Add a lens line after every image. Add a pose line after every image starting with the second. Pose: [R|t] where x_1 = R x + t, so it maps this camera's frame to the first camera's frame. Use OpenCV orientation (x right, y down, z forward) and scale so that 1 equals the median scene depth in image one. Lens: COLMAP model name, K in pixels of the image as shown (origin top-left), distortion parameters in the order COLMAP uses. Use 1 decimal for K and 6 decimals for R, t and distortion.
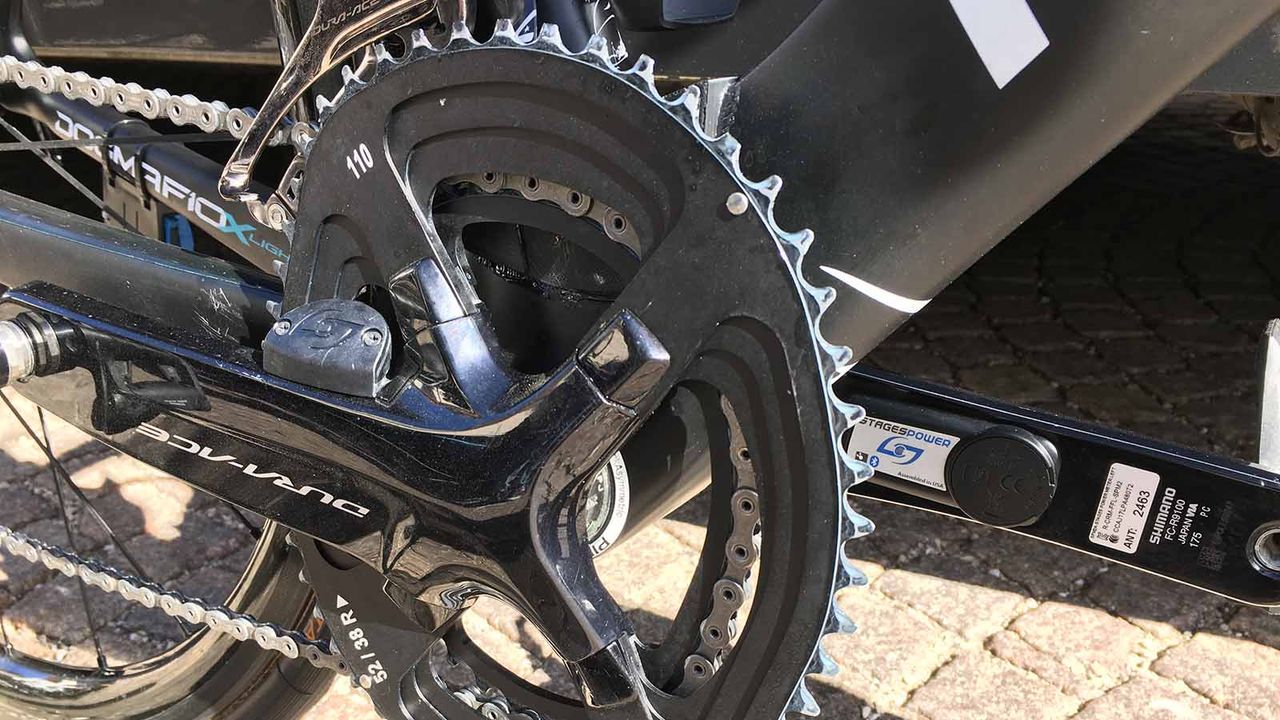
lens RADIAL K [[1092.1, 0, 667.1], [0, 1092.1, 371.6], [0, 0, 1]] dist [0.048304, -0.102284]
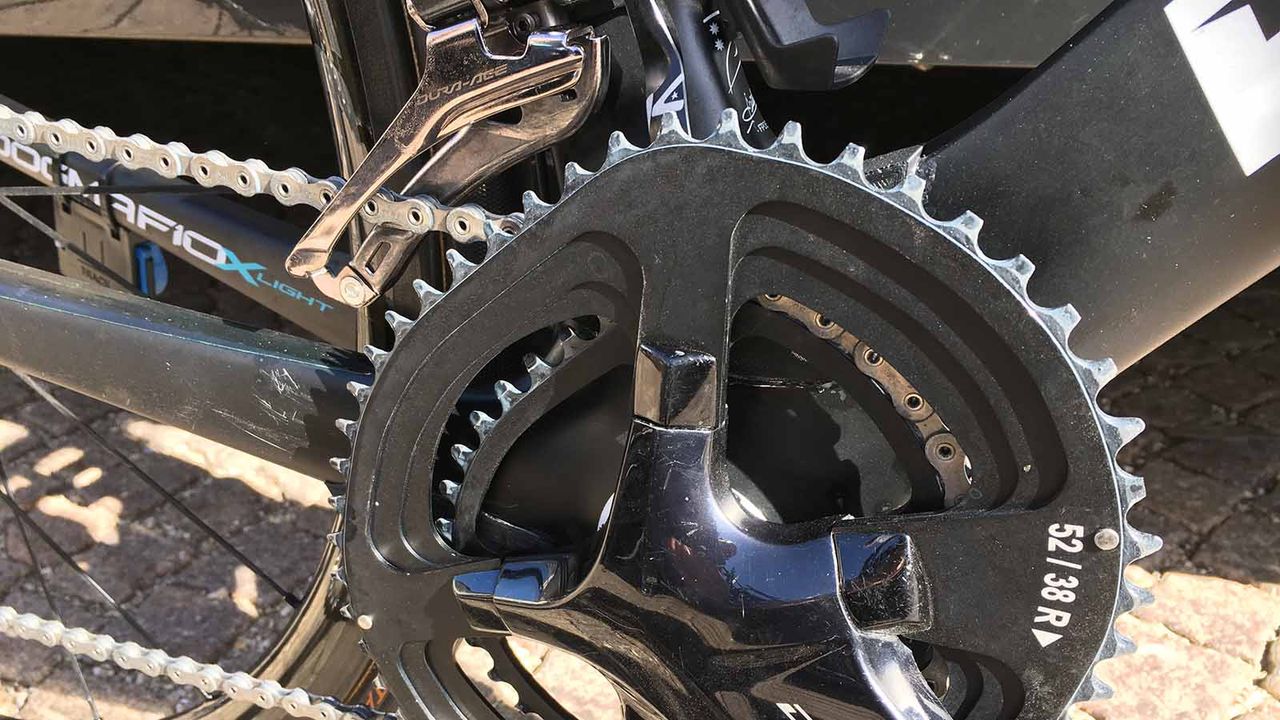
lens RADIAL K [[1092.1, 0, 651.2], [0, 1092.1, 375.2], [0, 0, 1]] dist [0.048304, -0.102284]
pose [[0.992285, -0.064767, 0.105719, -0.107833], [0.056026, 0.994918, 0.083657, -0.067610], [-0.110600, -0.077088, 0.990871, 0.041395]]
